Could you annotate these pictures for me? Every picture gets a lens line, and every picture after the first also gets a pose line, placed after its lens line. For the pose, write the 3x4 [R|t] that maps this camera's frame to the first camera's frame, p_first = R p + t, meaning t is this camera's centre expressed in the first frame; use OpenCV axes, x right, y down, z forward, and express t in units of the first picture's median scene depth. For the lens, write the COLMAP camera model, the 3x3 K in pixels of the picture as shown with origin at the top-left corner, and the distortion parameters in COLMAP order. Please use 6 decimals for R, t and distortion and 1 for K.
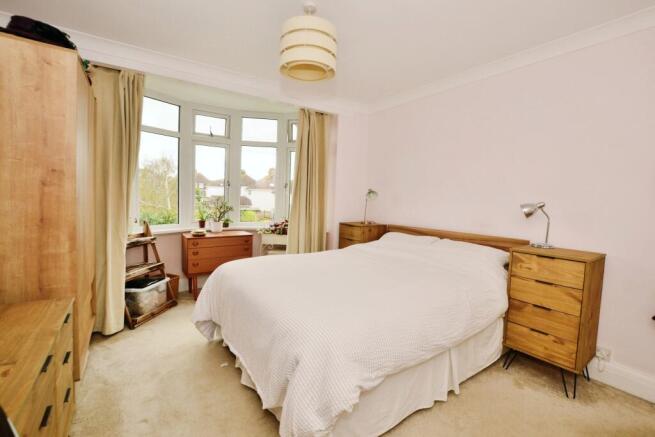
lens RADIAL K [[290.7, 0, 327.1], [0, 290.7, 208.7], [0, 0, 1]] dist [-0.000290, 0.000106]
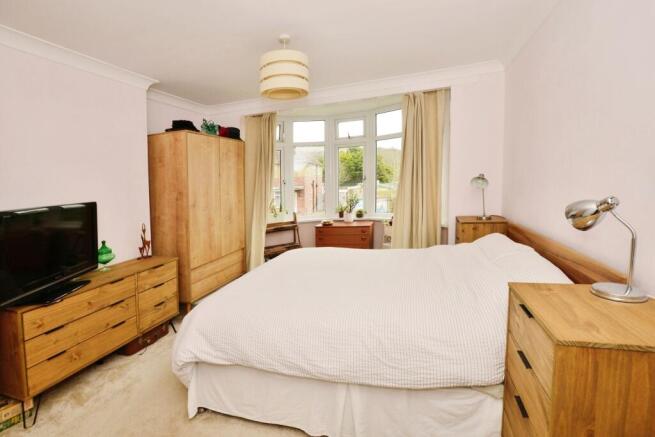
lens RADIAL K [[302.1, 0, 327.4], [0, 302.1, 197.6], [0, 0, 1]] dist [-0.001622, 0.000066]
pose [[0.636849, -0.021571, -0.770687, 0.510694], [0.039771, 0.999197, 0.004898, -0.026760], [0.769962, -0.033770, 0.637196, 0.177325]]
